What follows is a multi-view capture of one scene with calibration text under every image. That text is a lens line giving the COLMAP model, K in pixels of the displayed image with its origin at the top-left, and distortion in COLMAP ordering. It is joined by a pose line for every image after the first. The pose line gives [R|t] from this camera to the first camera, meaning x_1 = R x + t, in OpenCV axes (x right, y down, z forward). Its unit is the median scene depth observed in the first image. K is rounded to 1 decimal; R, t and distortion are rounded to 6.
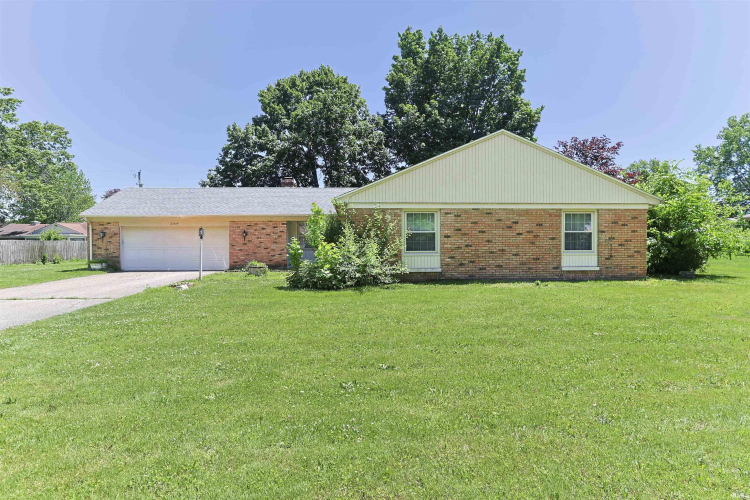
lens RADIAL K [[410.7, 0, 375.1], [0, 410.7, 252.7], [0, 0, 1]] dist [-0.009905, 0.001343]
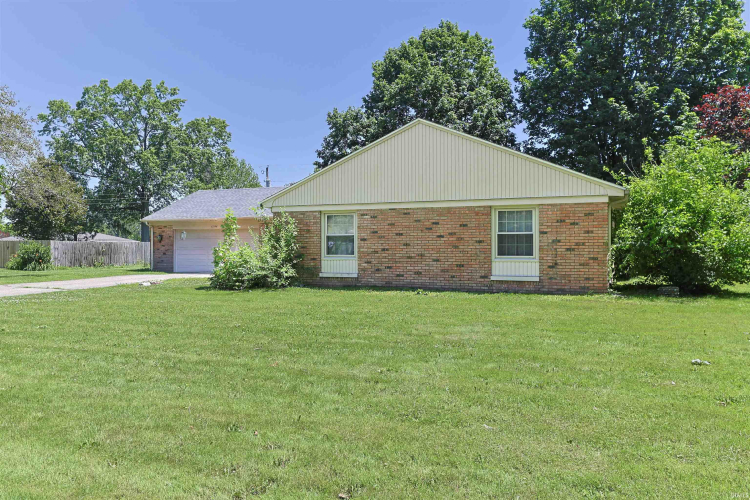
lens RADIAL K [[582.7, 0, 375.1], [0, 582.7, 247.7], [0, 0, 1]] dist [-0.014728, -0.003130]
pose [[0.893964, 0.003509, -0.448126, 0.767782], [-0.012626, 0.999770, -0.017360, 0.001346], [0.447962, 0.021178, 0.893802, -0.157108]]
